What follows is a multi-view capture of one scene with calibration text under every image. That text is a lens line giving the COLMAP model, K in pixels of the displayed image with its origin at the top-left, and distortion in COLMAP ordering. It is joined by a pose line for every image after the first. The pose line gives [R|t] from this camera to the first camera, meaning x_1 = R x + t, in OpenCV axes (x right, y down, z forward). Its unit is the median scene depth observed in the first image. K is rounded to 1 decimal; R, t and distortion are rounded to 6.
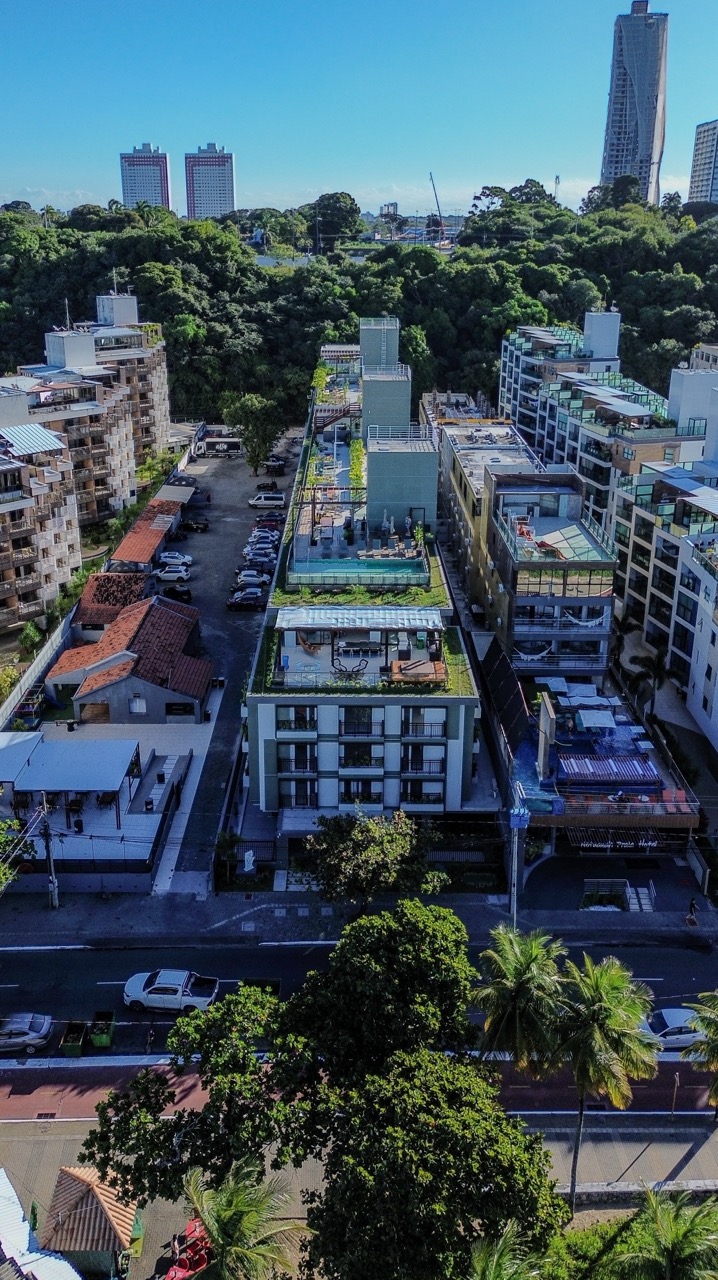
lens RADIAL K [[978.7, 0, 359.0], [0, 978.7, 640.0], [0, 0, 1]] dist [0.005259, -0.005872]
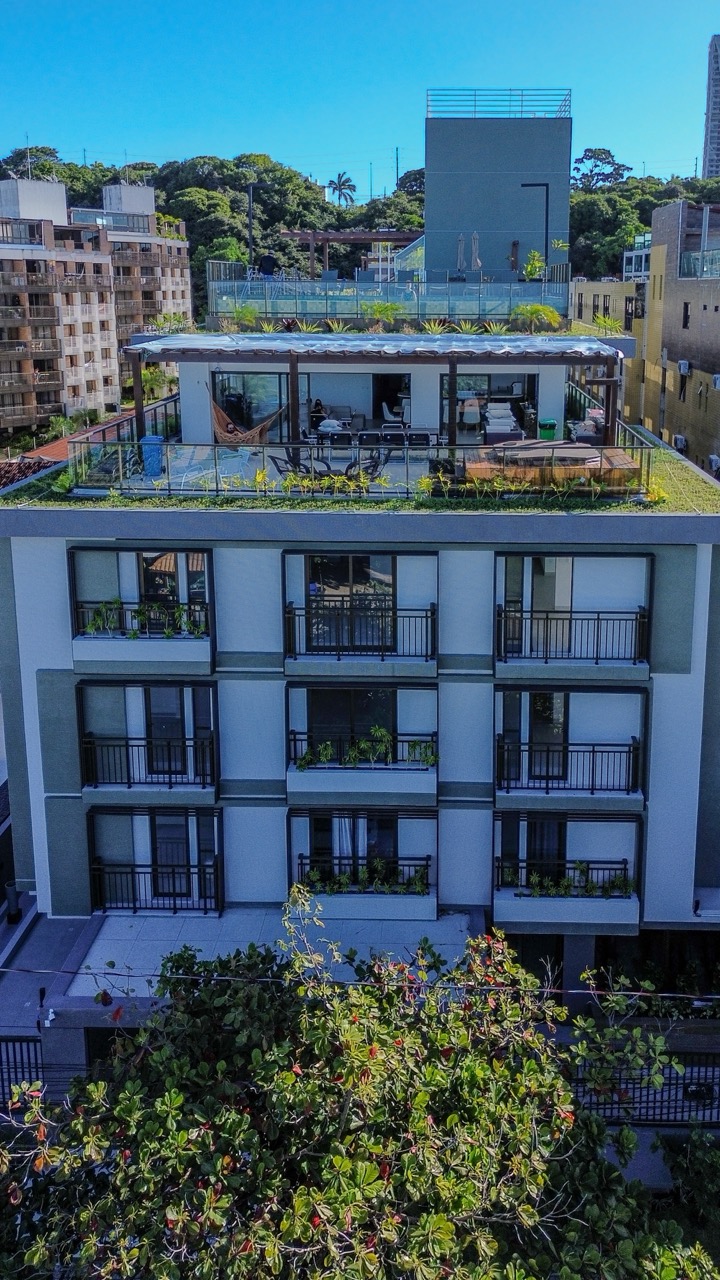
lens RADIAL K [[1071.8, 0, 423.1], [0, 1071.8, 489.7], [0, 0, 1]] dist [0.015887, 0.001182]
pose [[0.999676, 0.001049, -0.025426, 0.028568], [-0.005380, 0.985280, -0.170863, 0.100317], [0.024873, 0.170945, 0.984967, 0.650633]]
